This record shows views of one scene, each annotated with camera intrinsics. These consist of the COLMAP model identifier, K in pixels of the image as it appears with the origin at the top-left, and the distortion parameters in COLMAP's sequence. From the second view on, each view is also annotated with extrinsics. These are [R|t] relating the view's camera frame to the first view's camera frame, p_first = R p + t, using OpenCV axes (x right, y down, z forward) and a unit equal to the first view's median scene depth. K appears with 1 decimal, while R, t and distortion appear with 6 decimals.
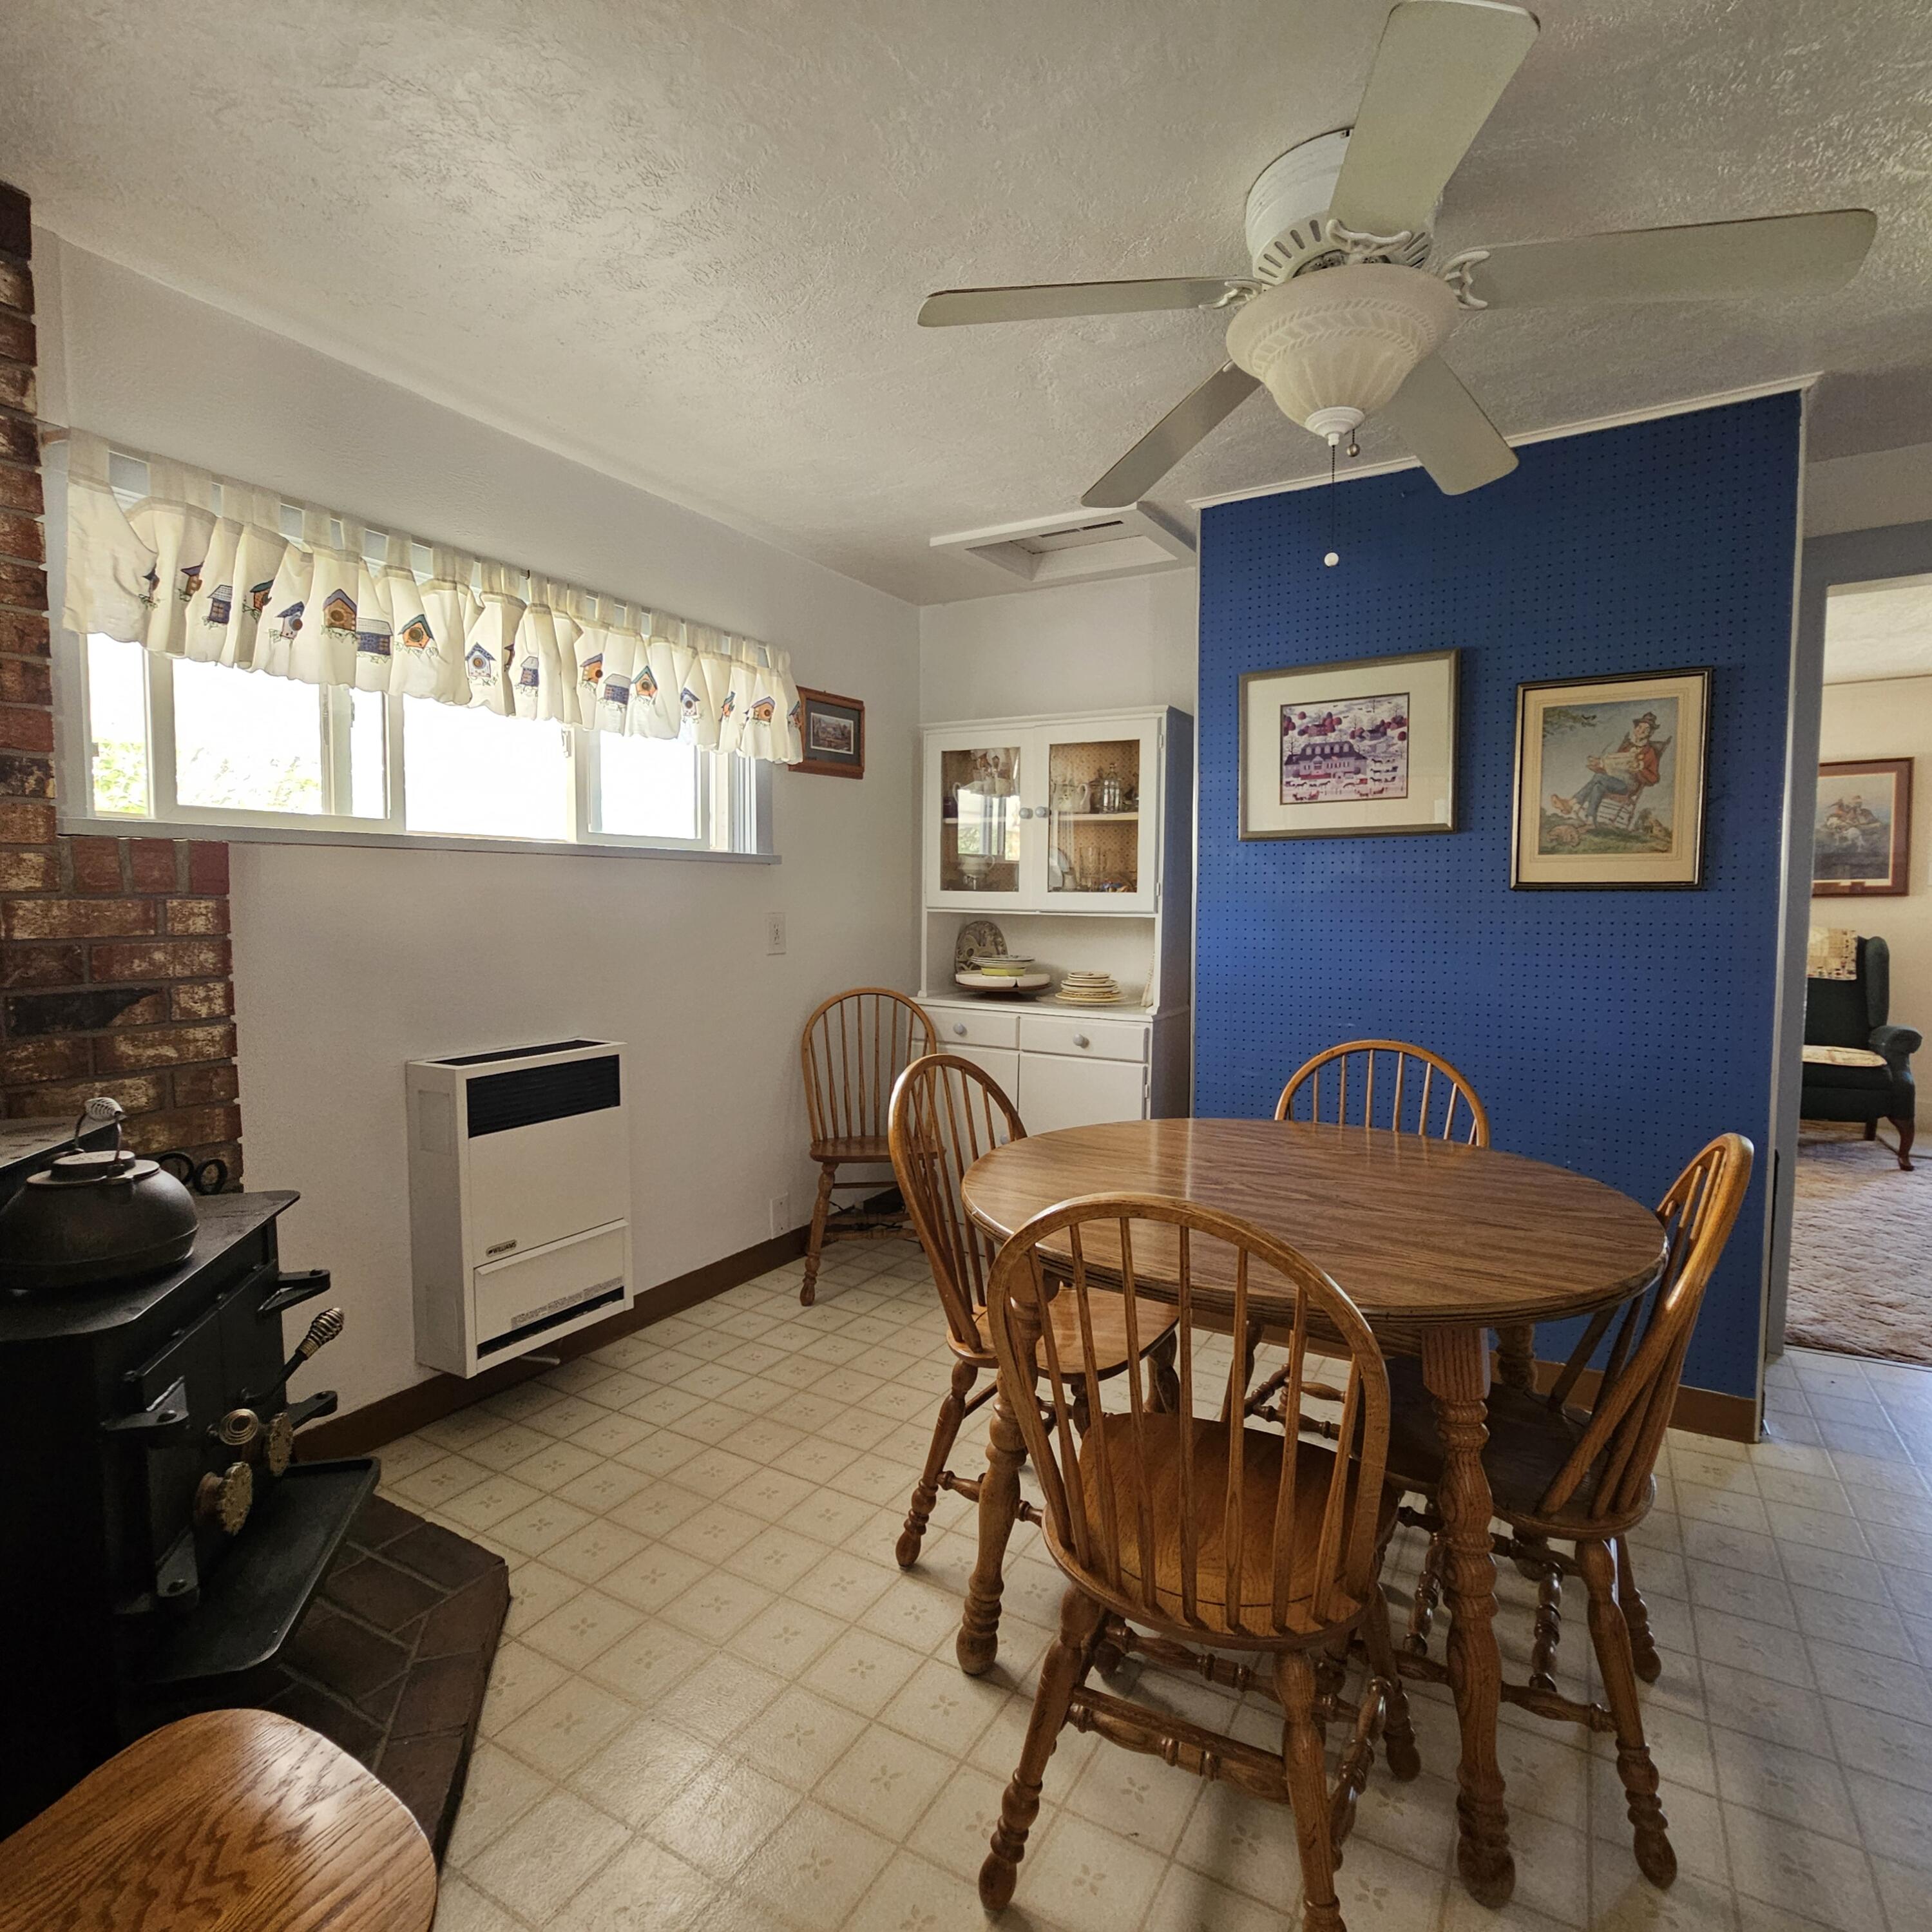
lens RADIAL K [[1040.7, 0, 990.8], [0, 1040.7, 960.0], [0, 0, 1]] dist [-0.006021, 0.001787]
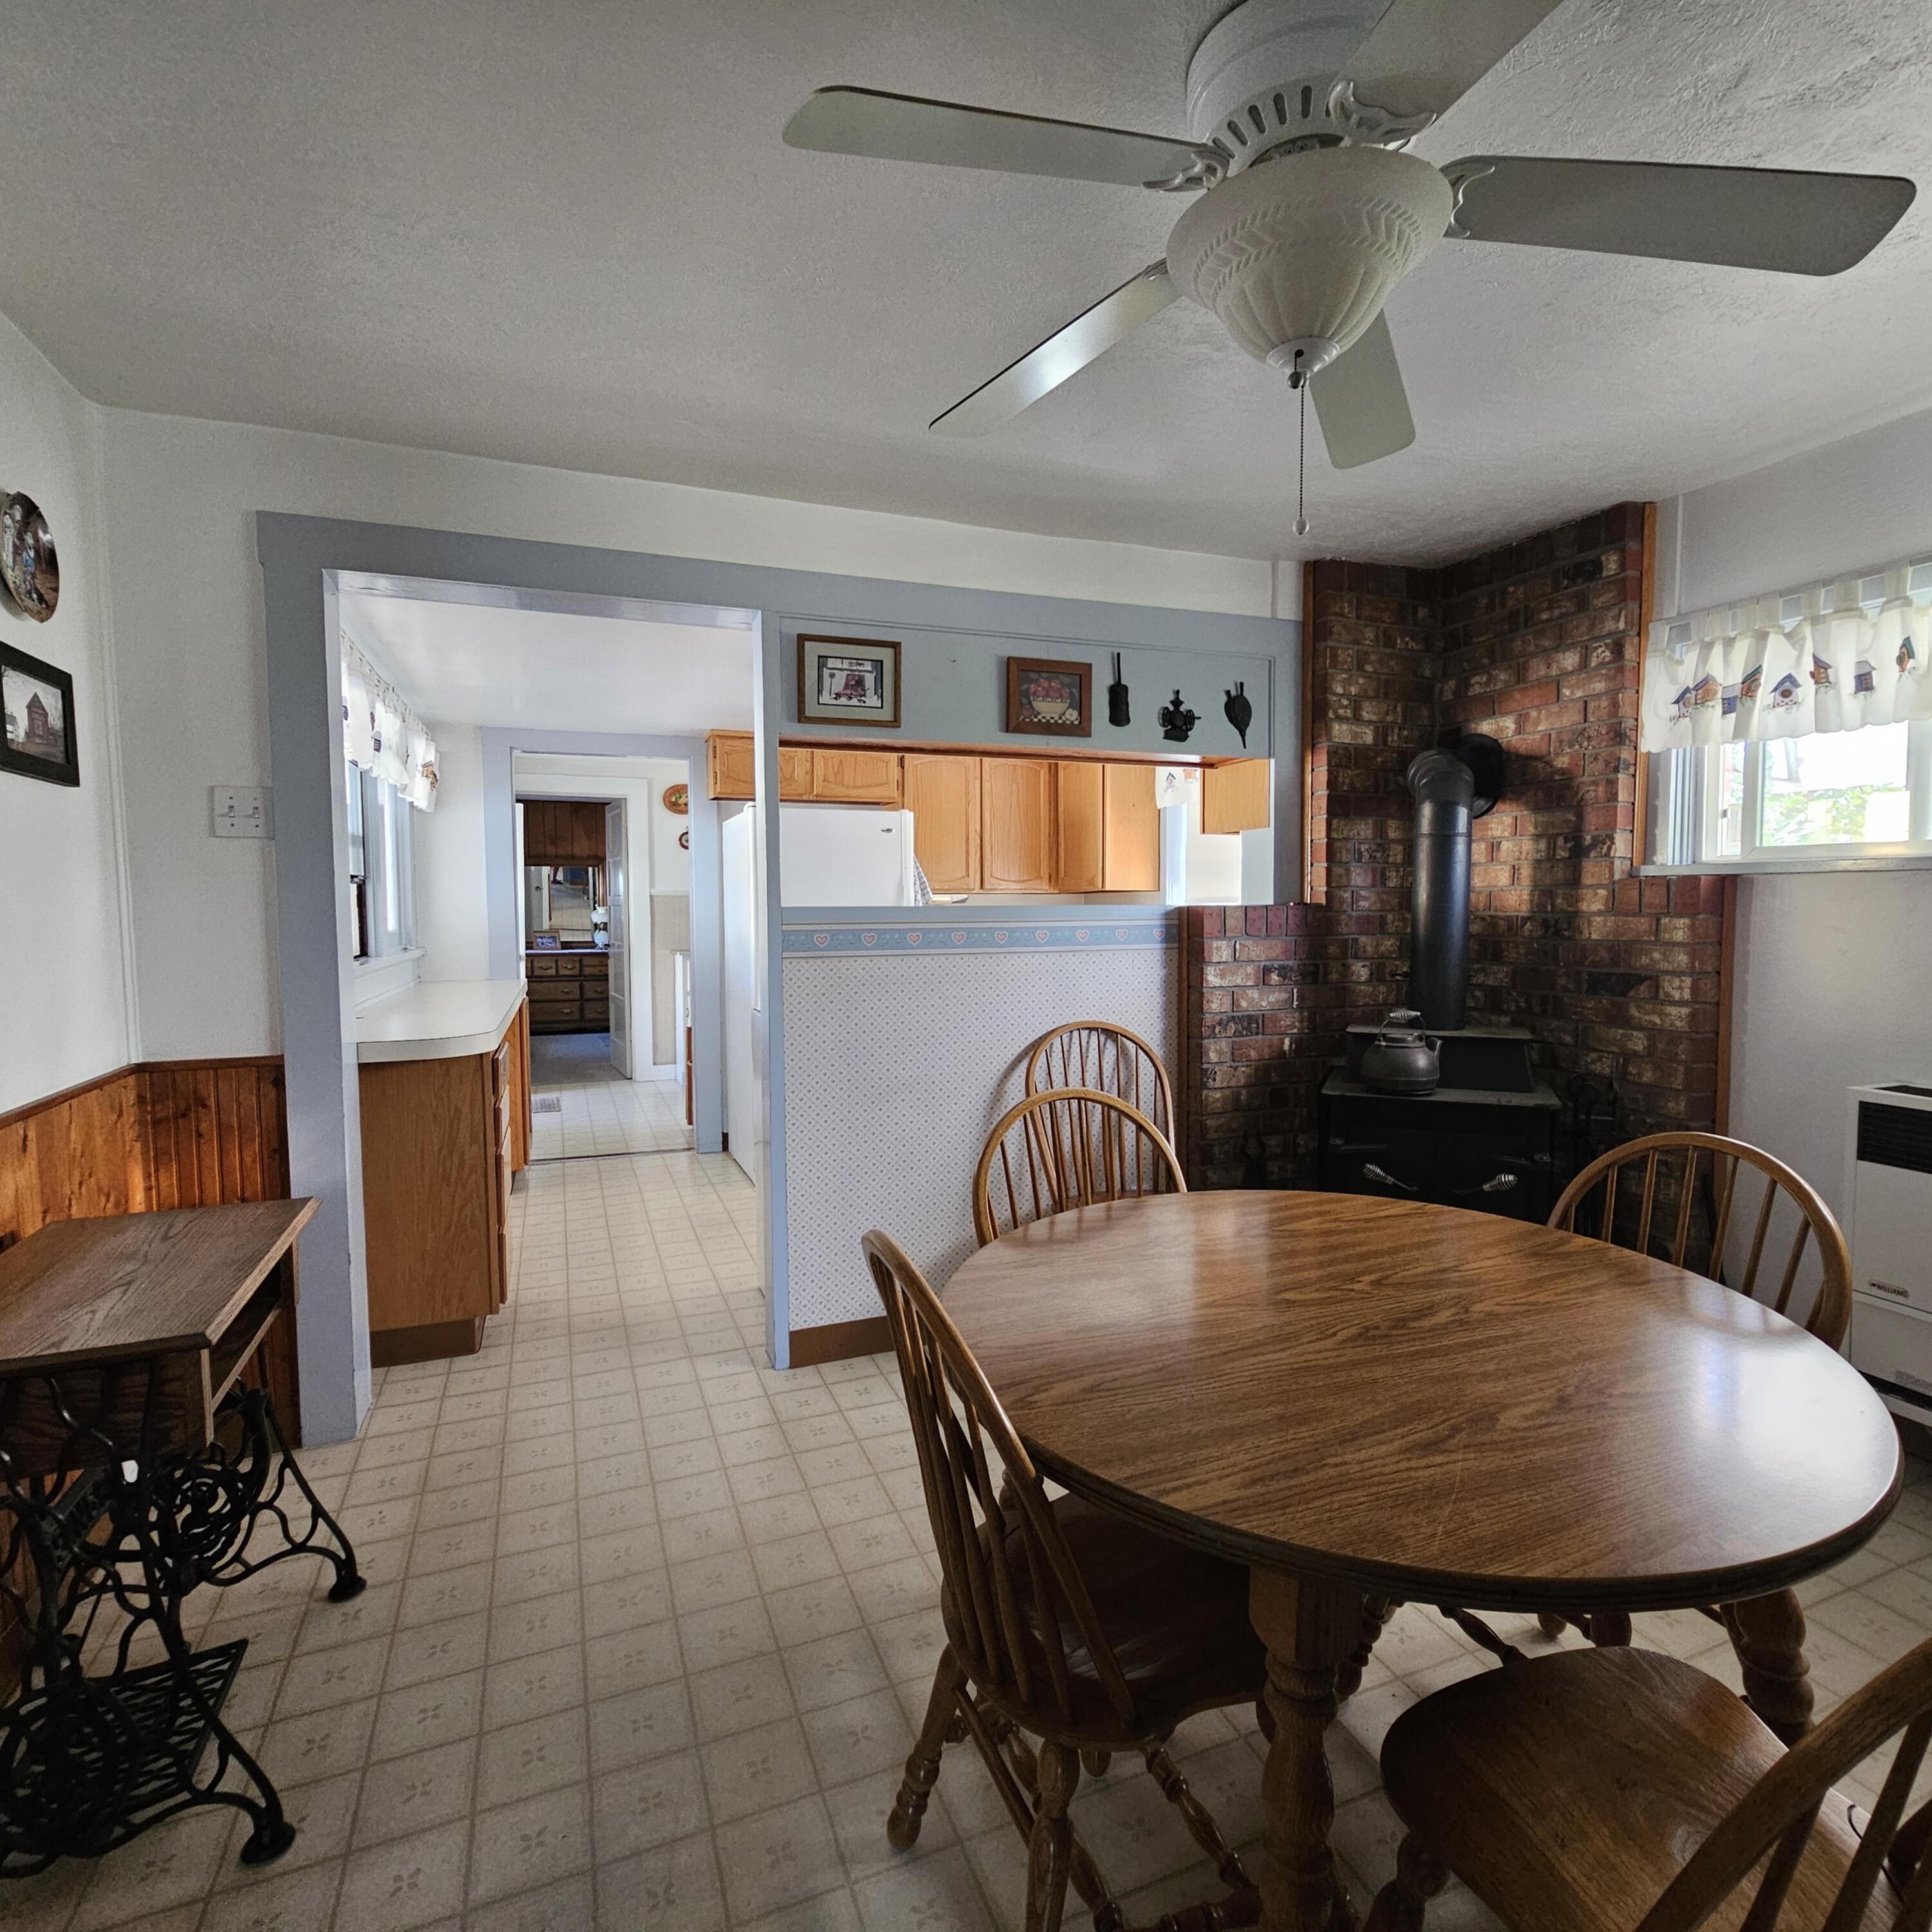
lens RADIAL K [[1040.7, 0, 974.0], [0, 1040.7, 962.8], [0, 0, 1]] dist [-0.006021, 0.001787]
pose [[-0.620649, 0.056613, -0.782042, 0.691808], [-0.037676, 0.994085, 0.101863, -0.075902], [0.783183, 0.092686, -0.614844, 0.803359]]
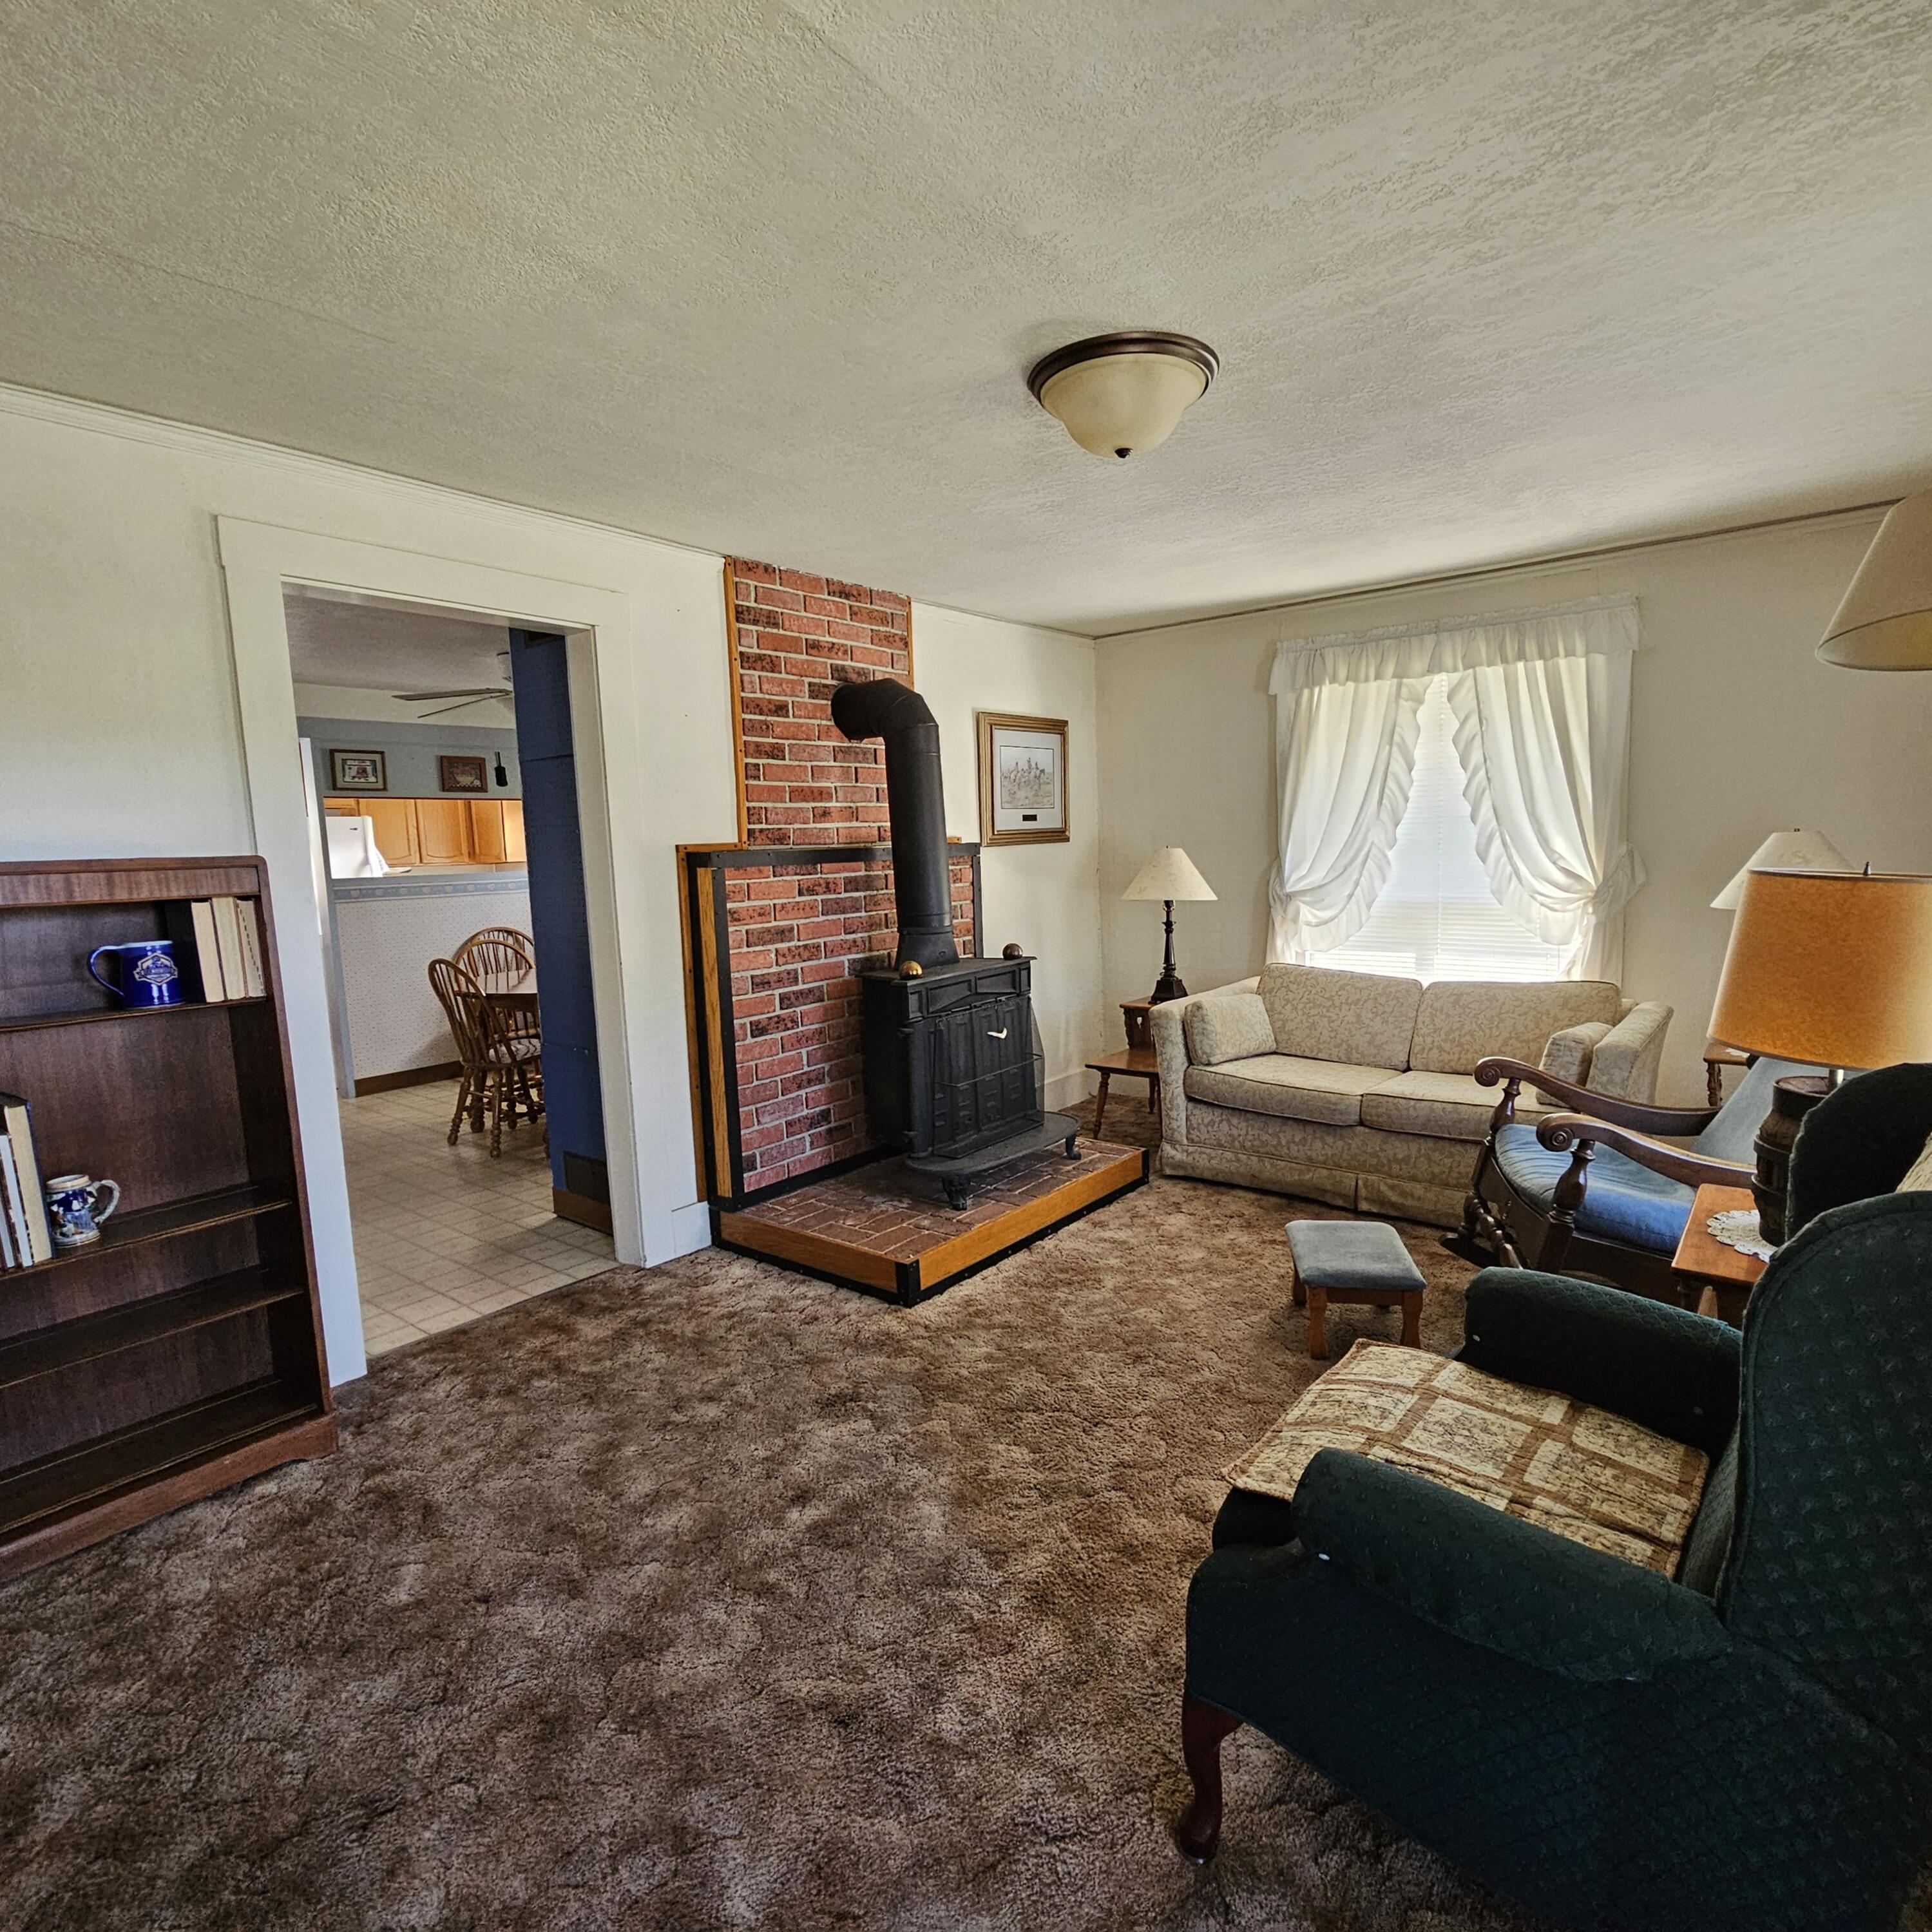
lens RADIAL K [[1040.7, 0, 981.1], [0, 1040.7, 966.4], [0, 0, 1]] dist [-0.006021, 0.001787]
pose [[-0.137486, 0.124323, -0.982670, 1.693662], [-0.025383, 0.991324, 0.128969, -0.135122], [0.990178, 0.042675, -0.133138, 1.469055]]
